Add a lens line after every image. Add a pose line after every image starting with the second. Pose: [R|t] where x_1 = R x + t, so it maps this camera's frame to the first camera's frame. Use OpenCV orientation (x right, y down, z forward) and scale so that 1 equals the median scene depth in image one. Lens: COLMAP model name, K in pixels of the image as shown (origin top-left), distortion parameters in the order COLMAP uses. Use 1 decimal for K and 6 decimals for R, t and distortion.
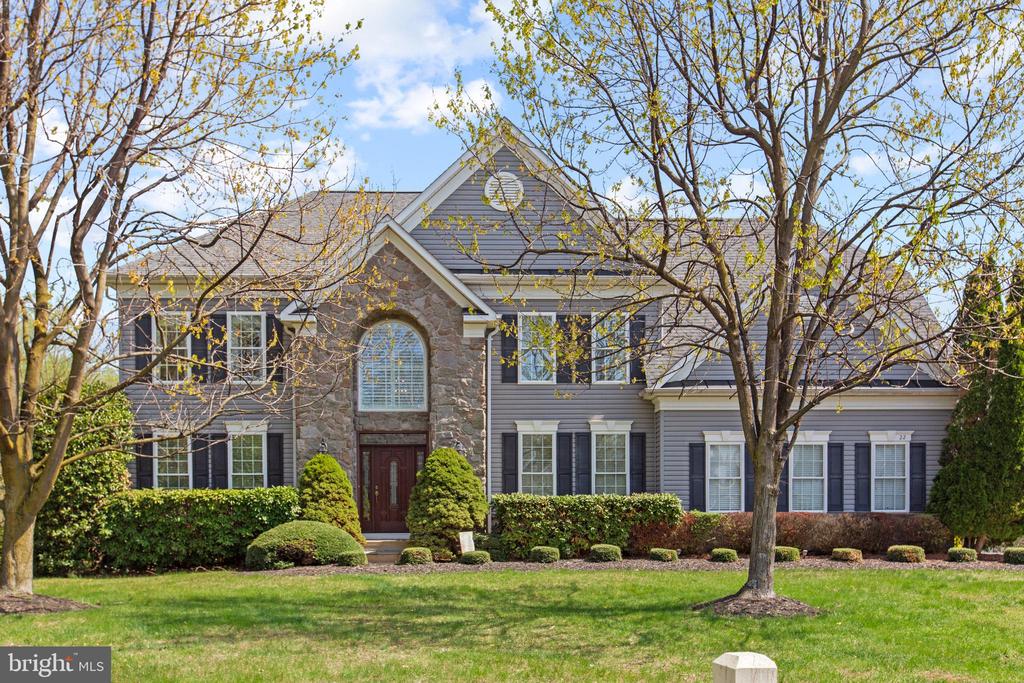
lens RADIAL K [[1009.0, 0, 510.6], [0, 1009.0, 500.2], [0, 0, 1]] dist [-0.001853, 0.000000]
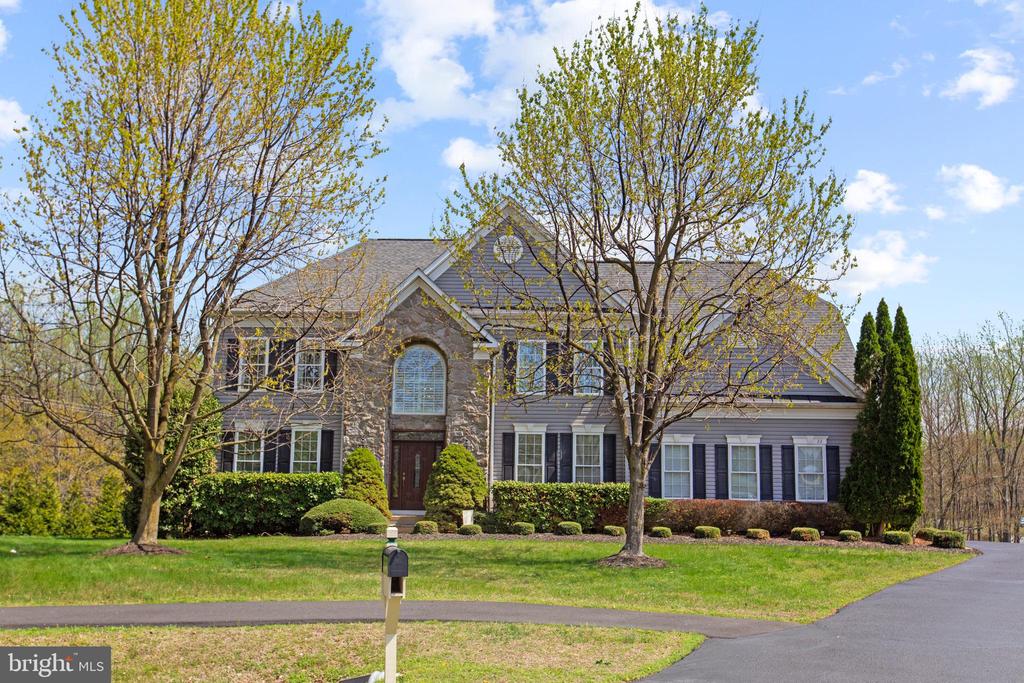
lens RADIAL K [[1010.9, 0, 514.5], [0, 1010.9, 313.9], [0, 0, 1]] dist [-0.004243, -0.006859]
pose [[0.997691, 0.007499, -0.067501, 0.096433], [-0.018648, 0.985933, -0.166096, -0.002724], [0.065306, 0.166971, 0.983797, -0.300693]]
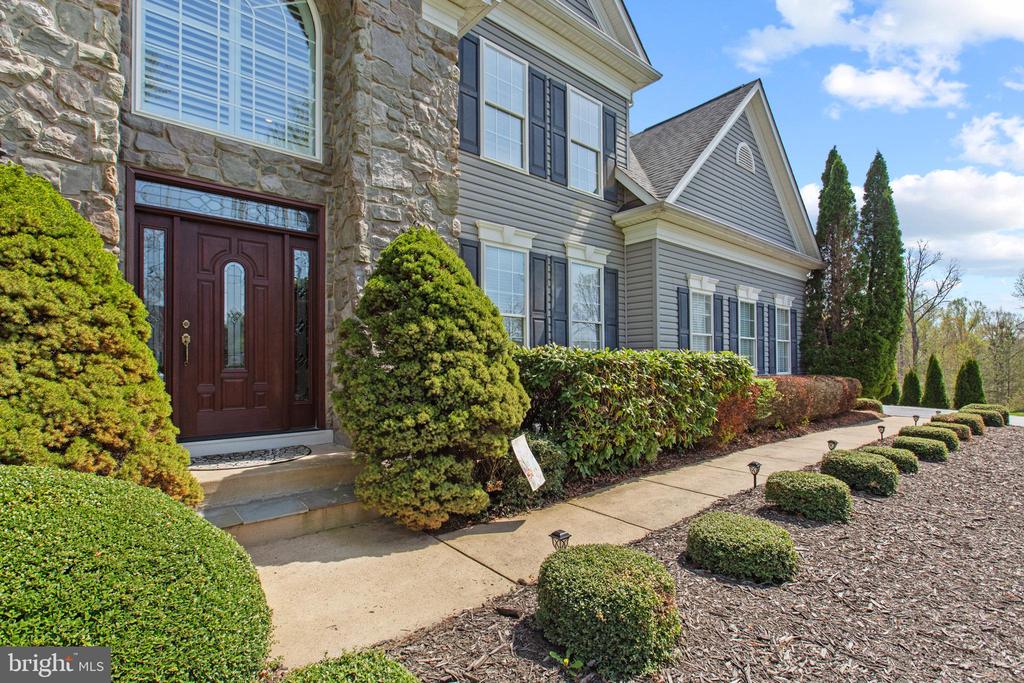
lens RADIAL K [[496.4, 0, 511.5], [0, 496.4, 347.2], [0, 0, 1]] dist [-0.004876, 0.001077]
pose [[0.778180, 0.022813, 0.627627, -0.161221], [0.002895, 0.999199, -0.039909, 0.003873], [-0.628034, 0.032873, 0.777491, 0.811662]]
